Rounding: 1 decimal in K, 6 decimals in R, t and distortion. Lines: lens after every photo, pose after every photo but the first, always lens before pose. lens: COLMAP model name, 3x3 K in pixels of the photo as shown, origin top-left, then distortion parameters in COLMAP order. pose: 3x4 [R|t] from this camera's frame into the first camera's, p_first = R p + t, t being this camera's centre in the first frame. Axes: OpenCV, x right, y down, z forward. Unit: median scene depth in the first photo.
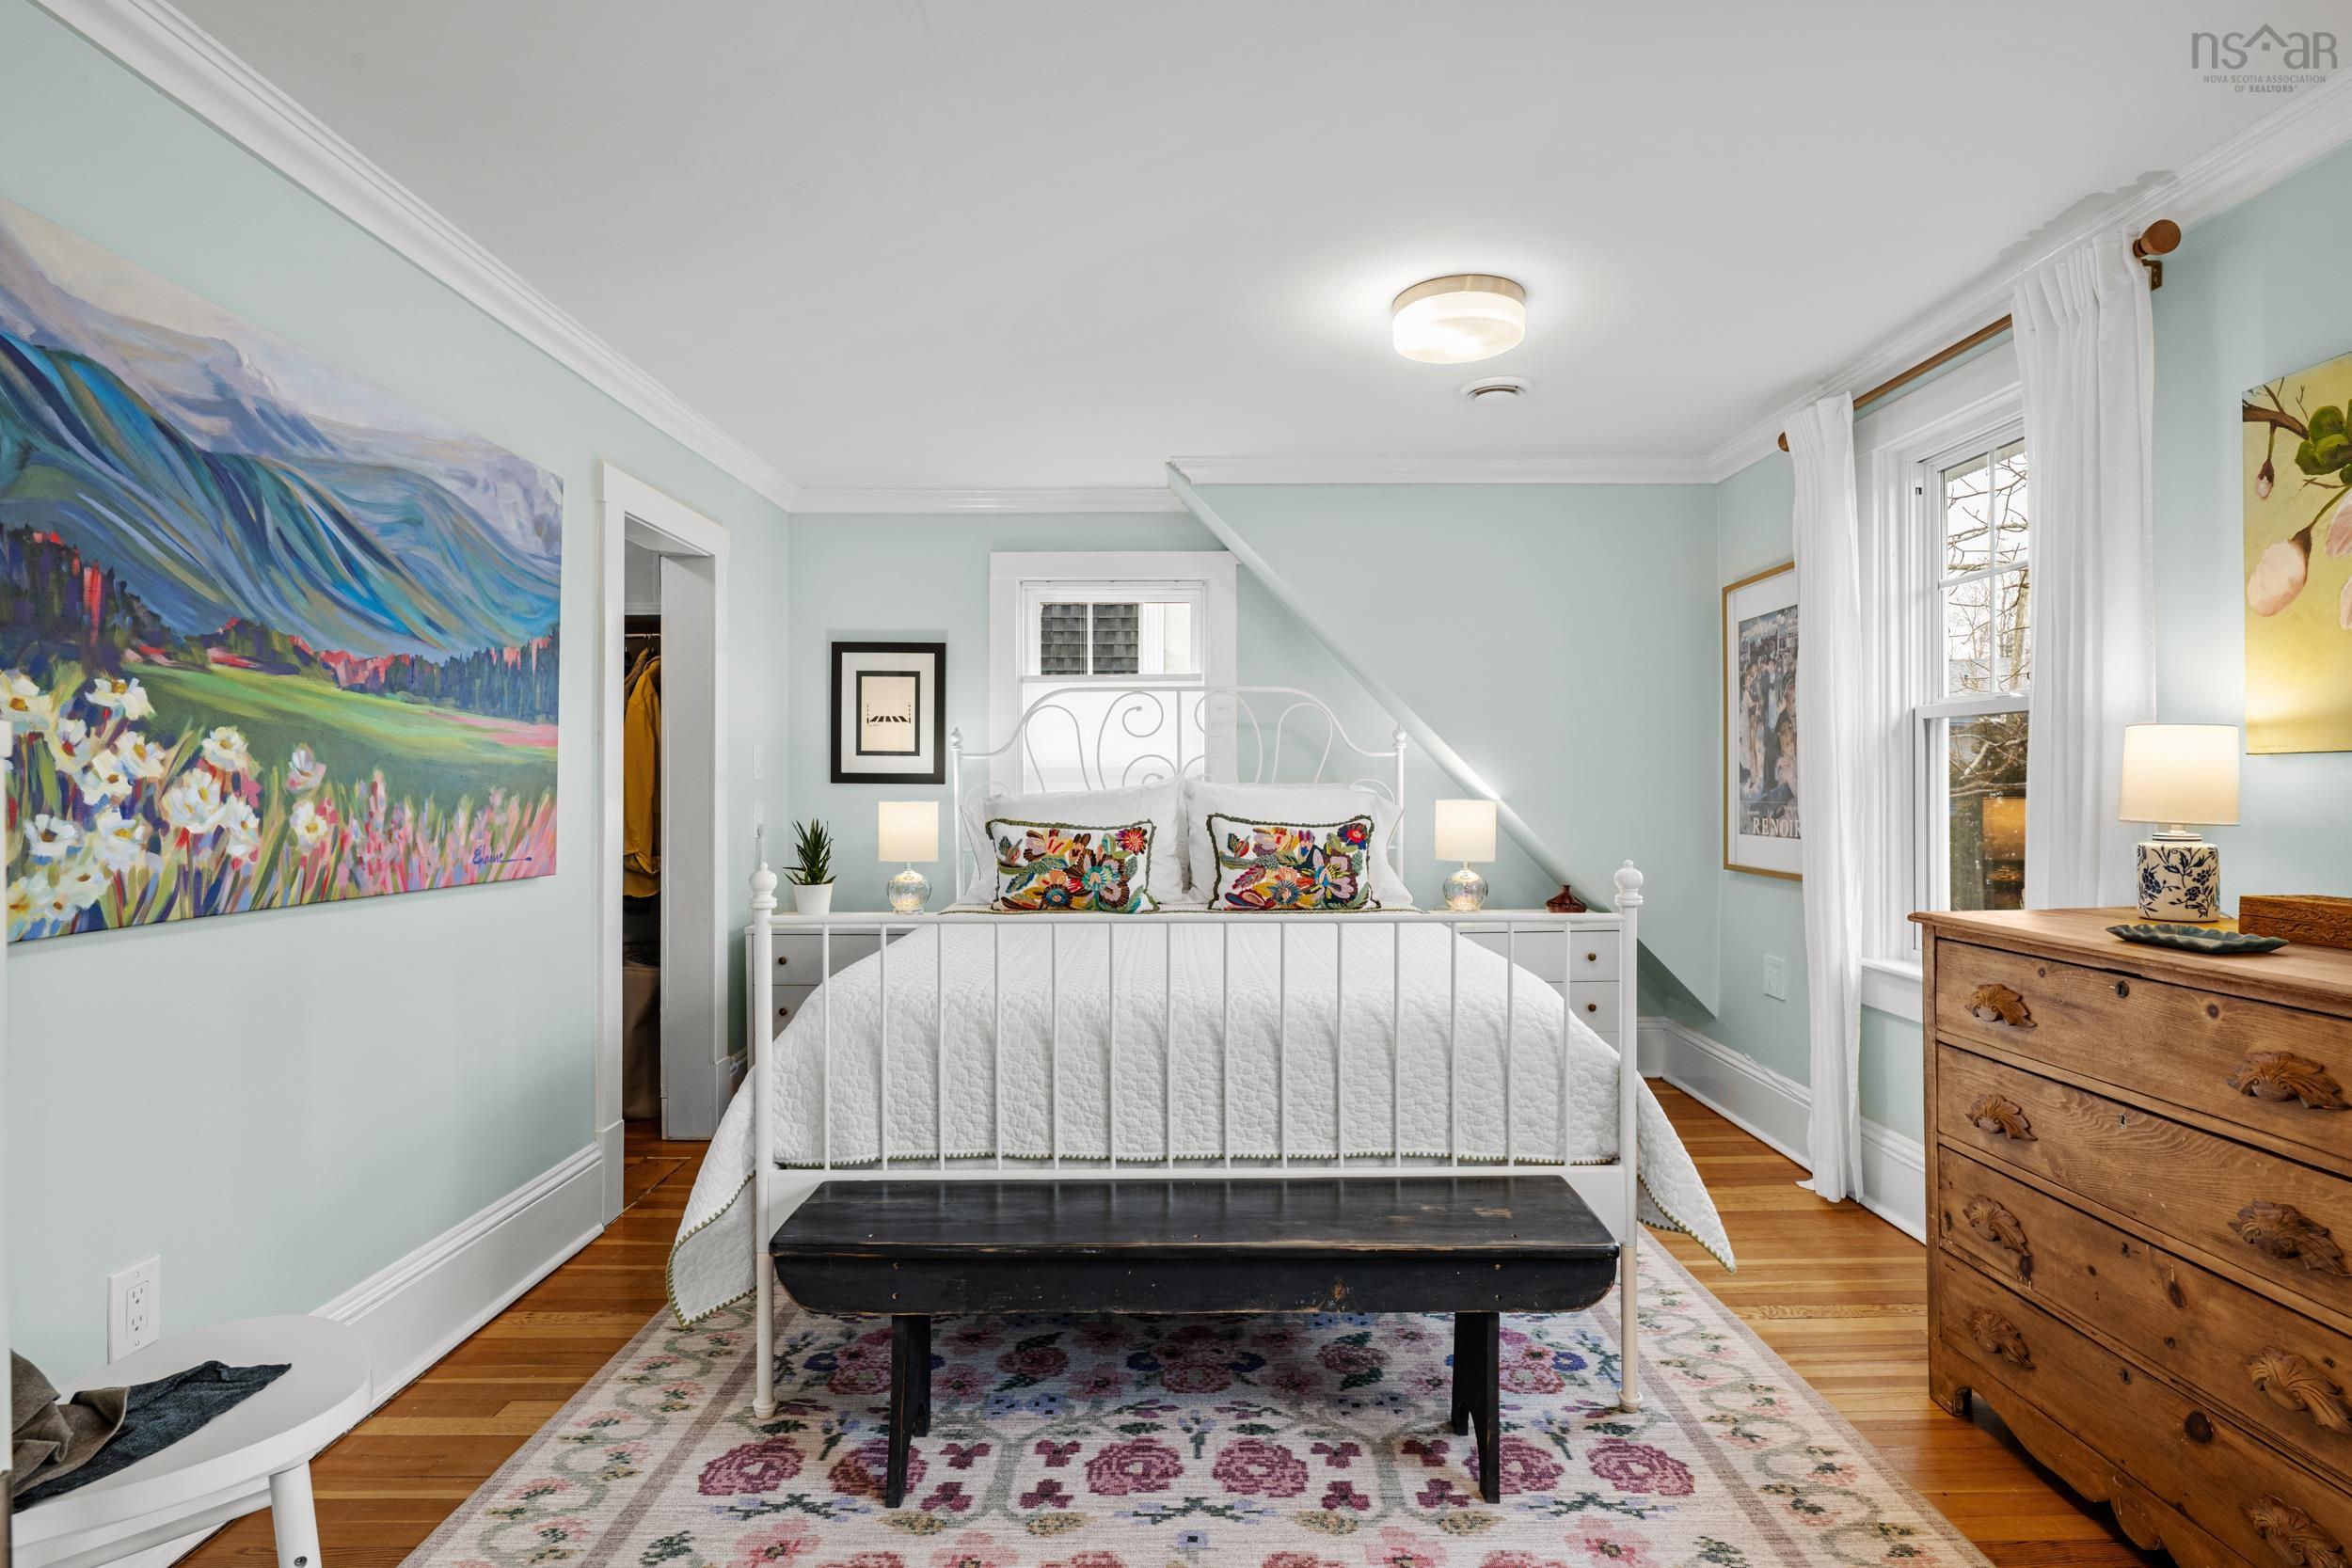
lens RADIAL K [[1189.0, 0, 1183.9], [0, 1189.0, 804.8], [0, 0, 1]] dist [-0.002247, 0.000710]
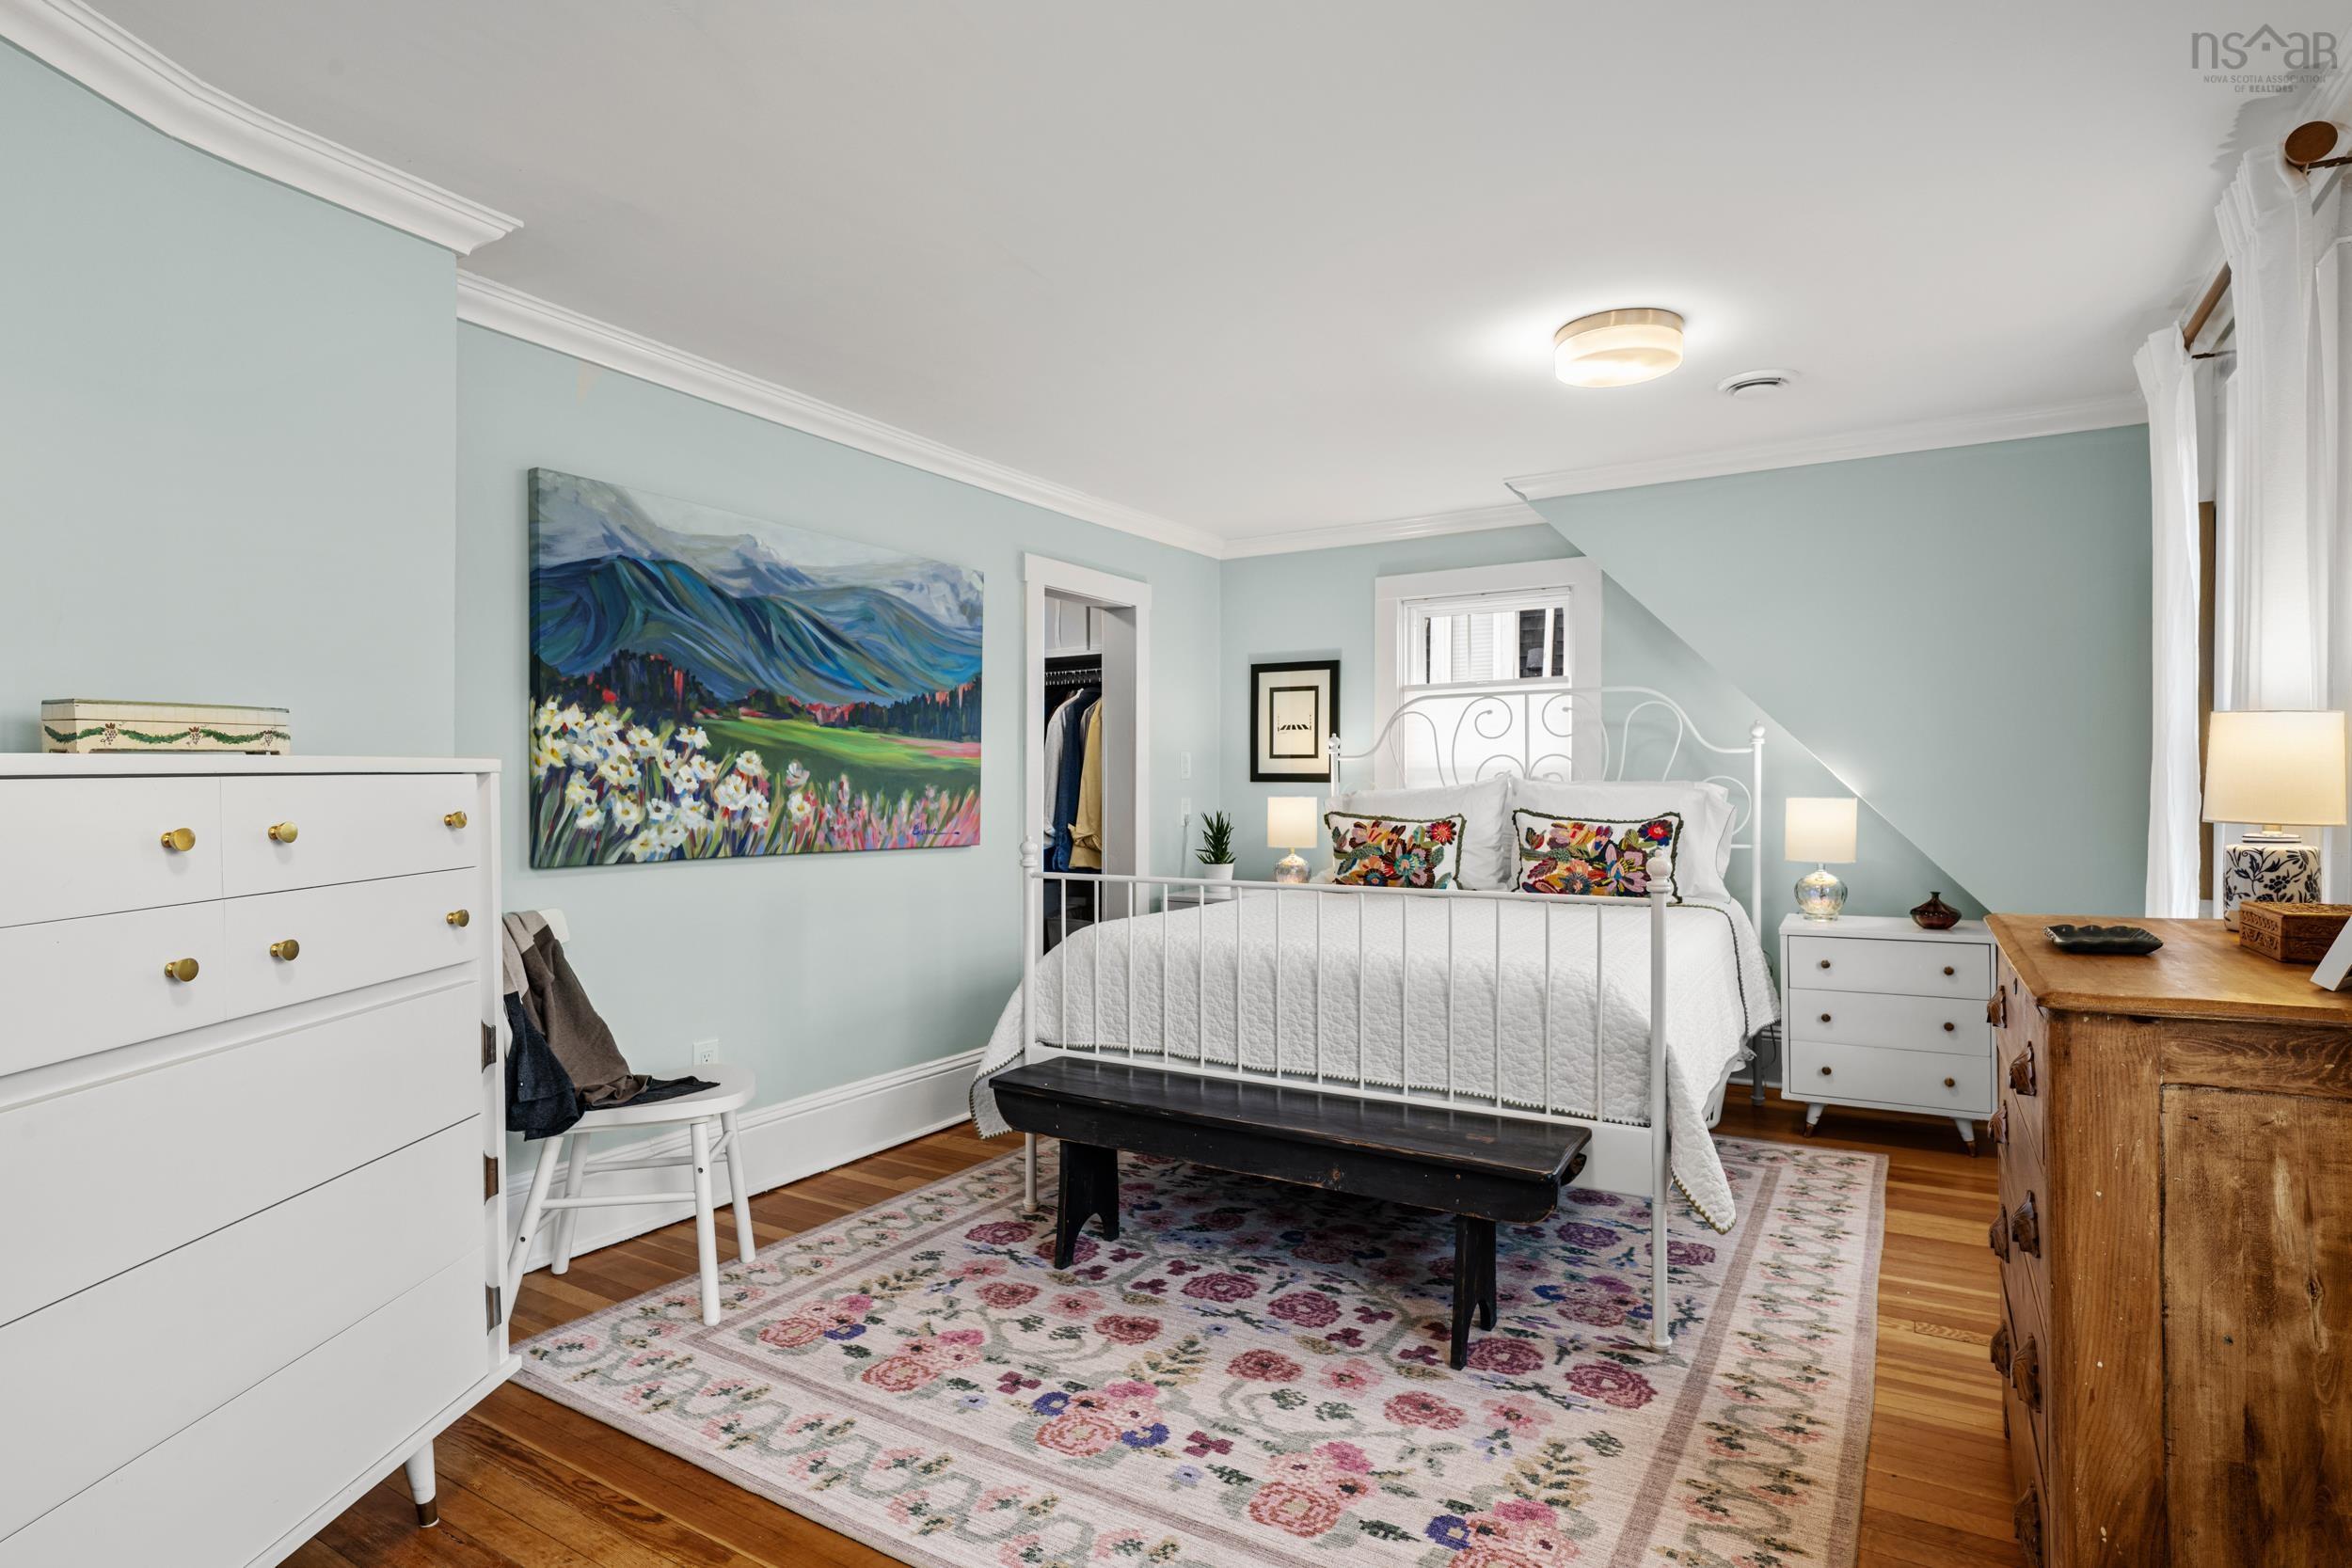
lens RADIAL K [[1218.3, 0, 1170.2], [0, 1218.3, 822.5], [0, 0, 1]] dist [0.000846, 0.000448]
pose [[0.850294, 0.015026, -0.526093, 0.578993], [-0.007227, 0.999831, 0.016876, 0.005478], [0.526258, -0.010547, 0.850259, -0.187860]]
